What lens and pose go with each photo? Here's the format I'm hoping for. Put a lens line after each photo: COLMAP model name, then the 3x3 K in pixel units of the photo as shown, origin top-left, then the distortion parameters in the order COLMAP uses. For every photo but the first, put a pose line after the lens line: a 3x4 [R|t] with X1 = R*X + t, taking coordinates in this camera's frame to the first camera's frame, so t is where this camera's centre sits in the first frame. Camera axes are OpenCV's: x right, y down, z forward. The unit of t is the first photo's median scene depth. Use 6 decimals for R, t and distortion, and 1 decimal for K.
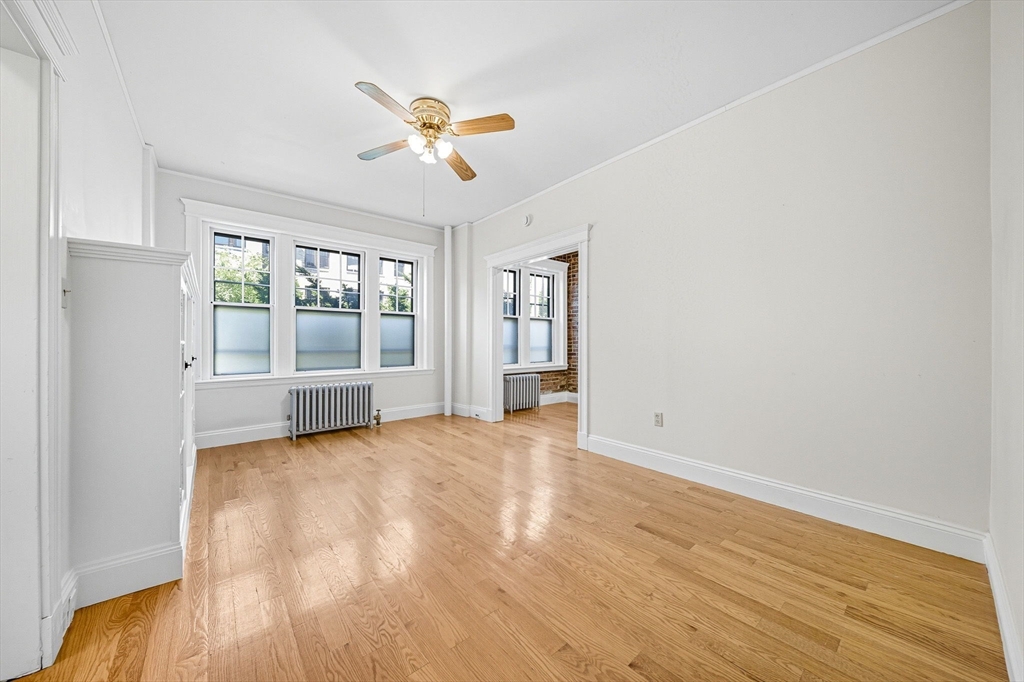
lens RADIAL K [[359.3, 0, 527.5], [0, 359.3, 334.7], [0, 0, 1]] dist [0.000483, -0.002480]
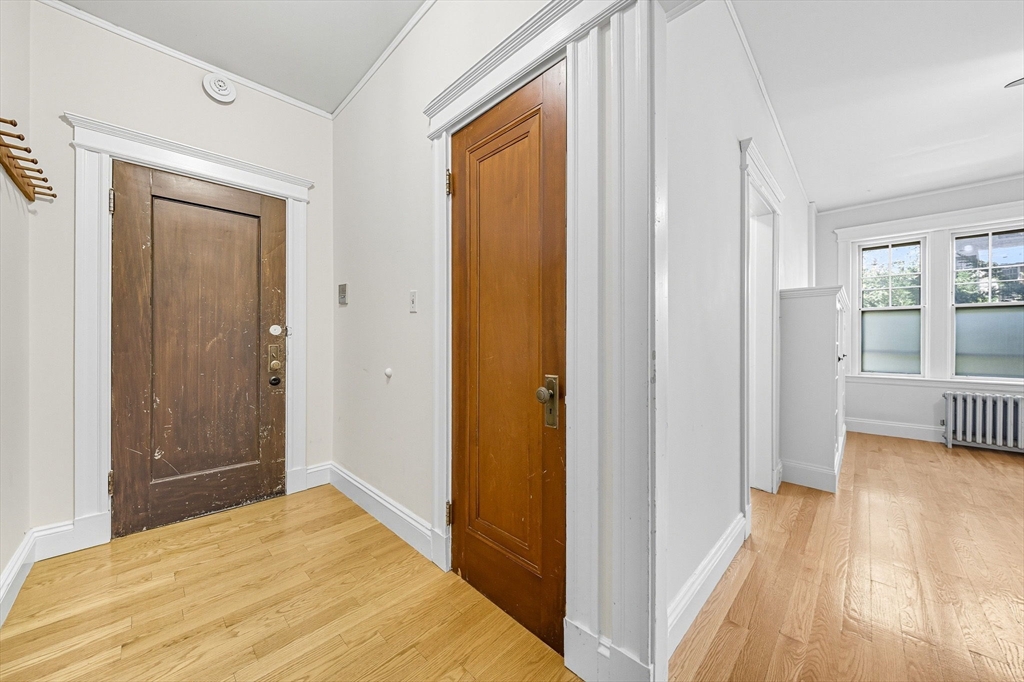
lens RADIAL K [[359.3, 0, 512.7], [0, 359.3, 346.3], [0, 0, 1]] dist [0.000483, -0.002480]
pose [[0.074551, 0.016743, -0.997077, 0.200849], [0.013570, 0.999749, 0.017802, -0.005065], [0.997125, -0.014857, 0.074305, -0.214698]]
